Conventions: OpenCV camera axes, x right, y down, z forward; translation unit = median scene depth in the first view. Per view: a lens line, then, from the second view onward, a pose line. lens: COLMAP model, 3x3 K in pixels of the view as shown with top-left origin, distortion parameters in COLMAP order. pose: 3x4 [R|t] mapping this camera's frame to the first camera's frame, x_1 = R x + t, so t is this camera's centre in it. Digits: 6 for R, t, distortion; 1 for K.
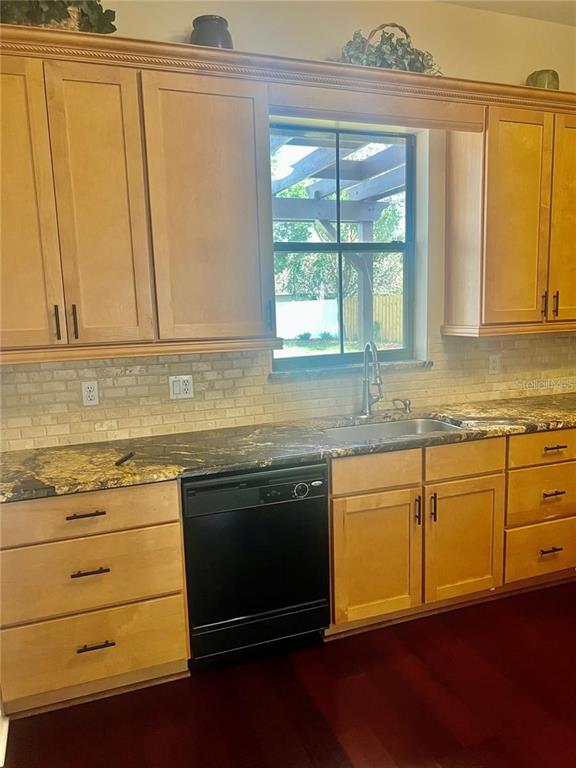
lens RADIAL K [[579.7, 0, 288.5], [0, 579.7, 384.3], [0, 0, 1]] dist [0.063069, -0.067316]
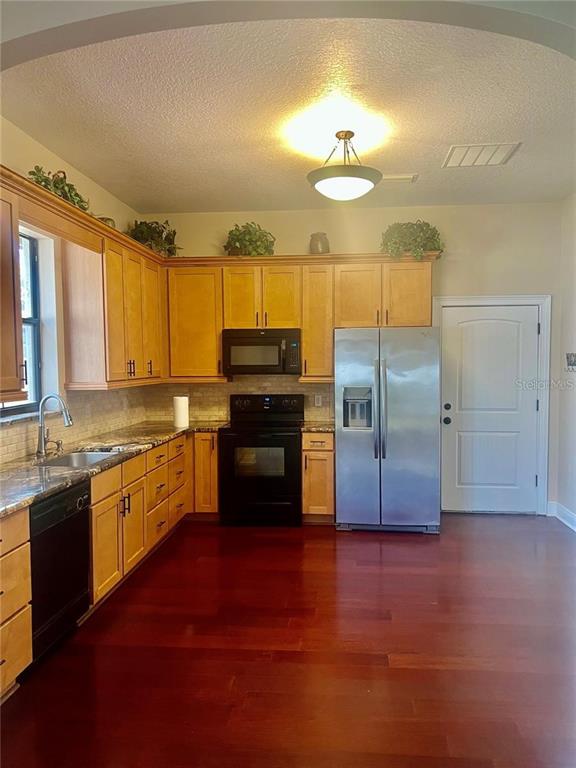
lens RADIAL K [[579.7, 0, 287.6], [0, 579.7, 384.9], [0, 0, 1]] dist [0.063069, -0.067316]
pose [[0.445002, -0.014690, 0.895409, -0.768579], [0.124444, 0.991179, -0.045586, 0.028898], [-0.886841, 0.131714, 0.442905, -0.034686]]
